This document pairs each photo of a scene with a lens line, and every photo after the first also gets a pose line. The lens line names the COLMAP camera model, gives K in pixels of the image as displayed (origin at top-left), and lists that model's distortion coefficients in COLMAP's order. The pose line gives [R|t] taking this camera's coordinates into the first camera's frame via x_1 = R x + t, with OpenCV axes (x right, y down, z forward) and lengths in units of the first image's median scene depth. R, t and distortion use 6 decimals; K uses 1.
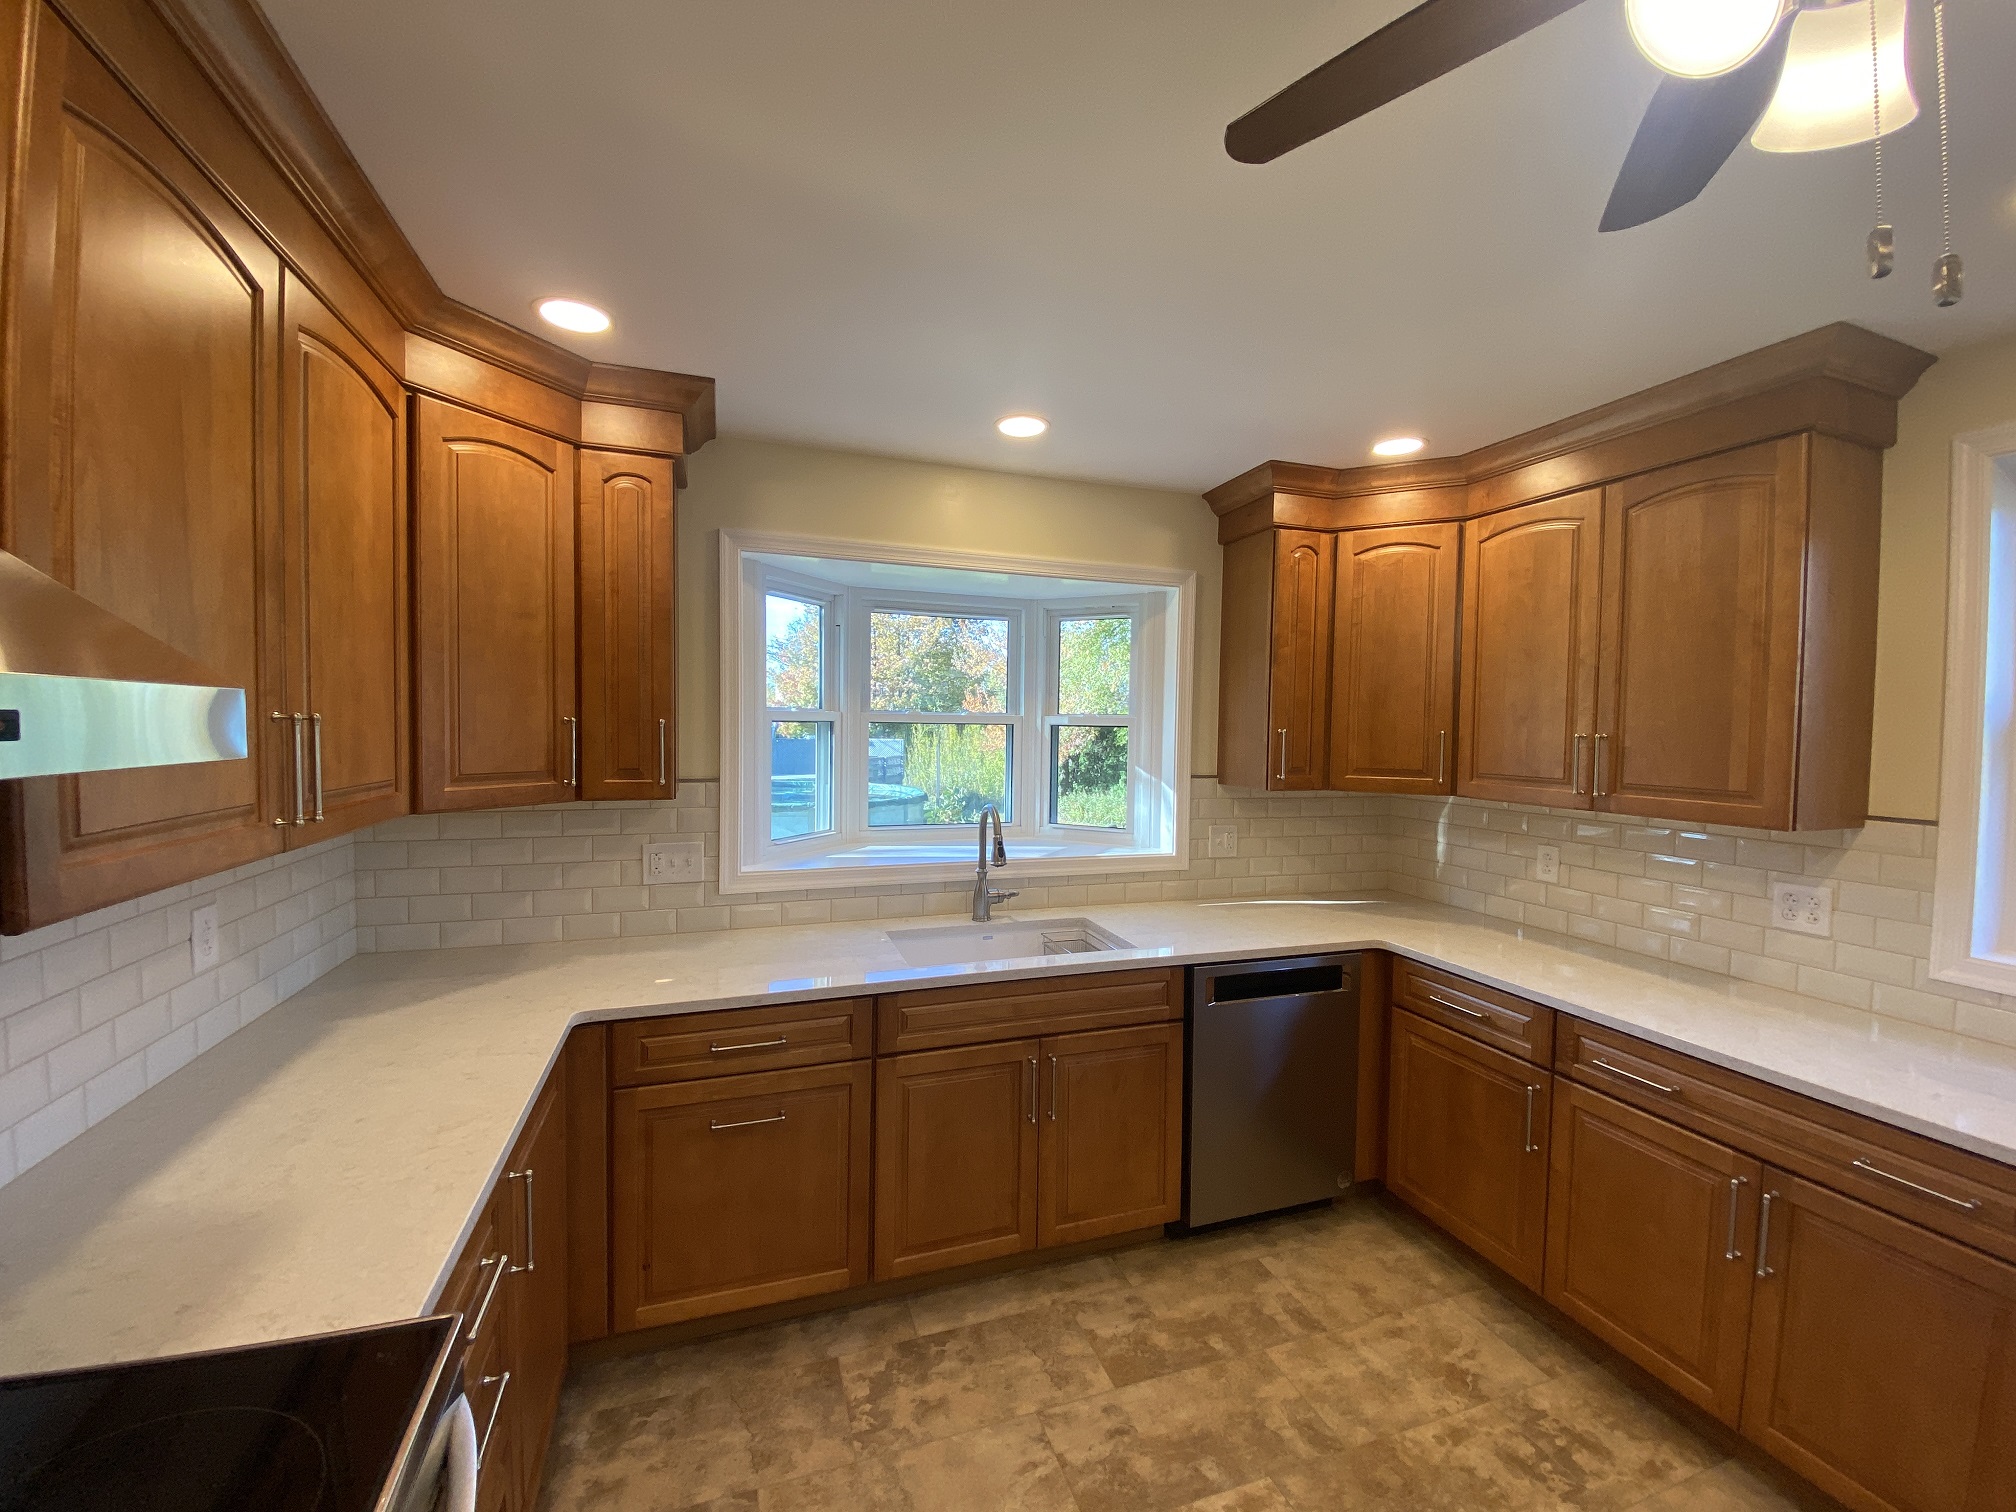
lens RADIAL K [[809.8, 0, 1007.1], [0, 809.8, 751.8], [0, 0, 1]] dist [0.024883, -0.024229]
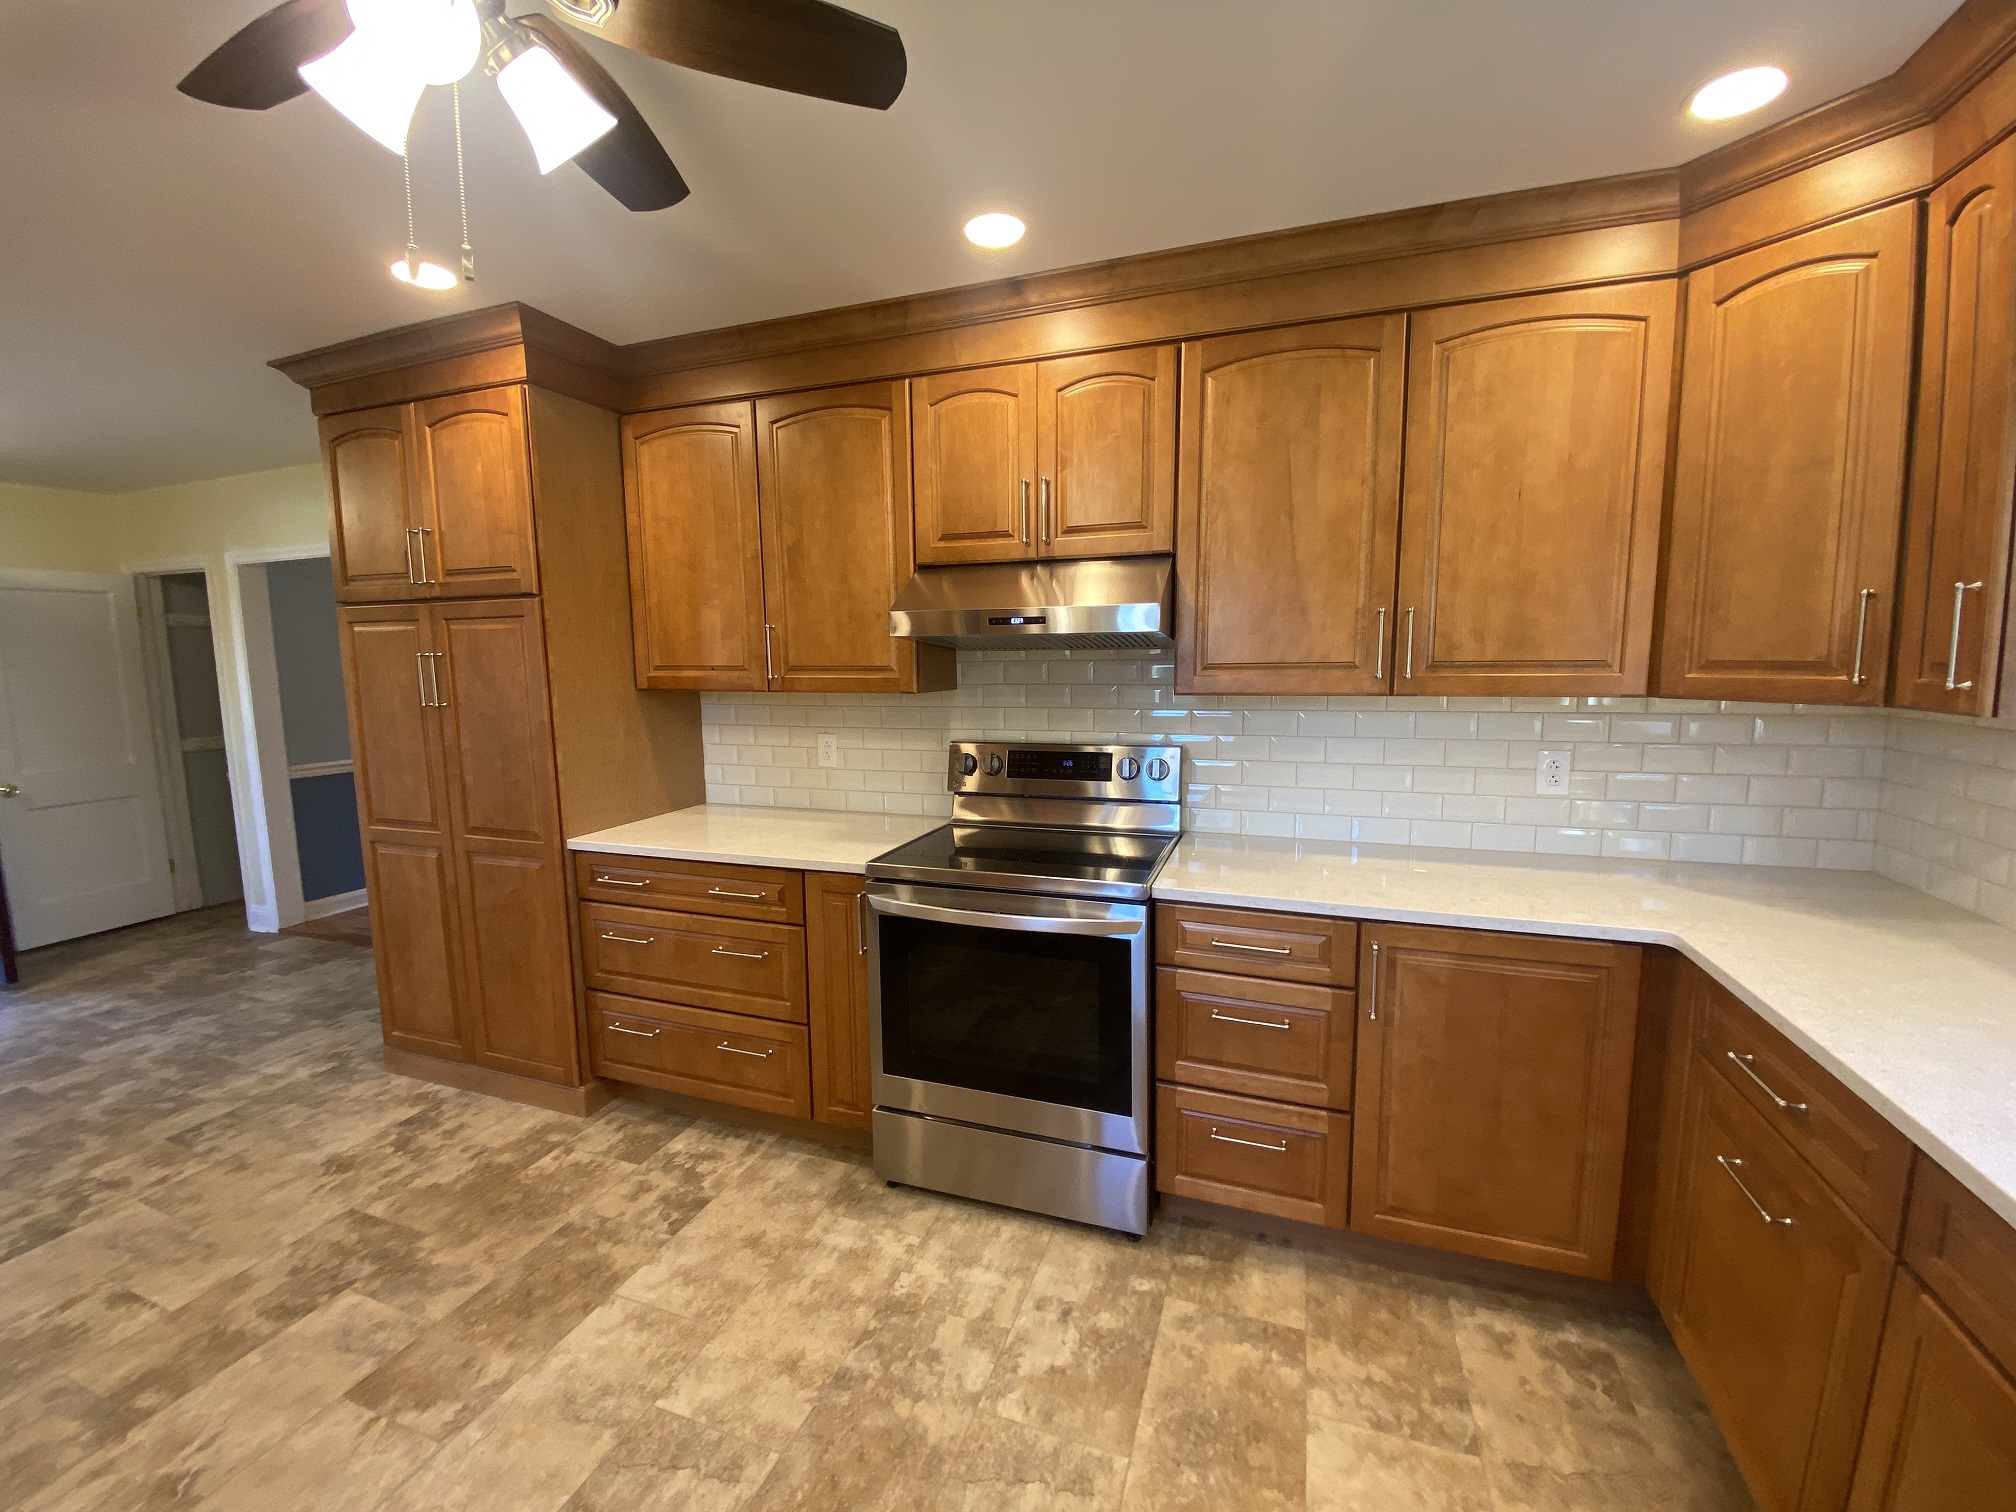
lens RADIAL K [[819.2, 0, 1008.0], [0, 819.2, 756.0], [0, 0, 1]] dist [0.001398, -0.009838]
pose [[-0.624396, 0.086102, -0.776348, 0.449539], [-0.023576, 0.991376, 0.128912, 0.026284], [0.780752, 0.098796, -0.616981, 0.743090]]
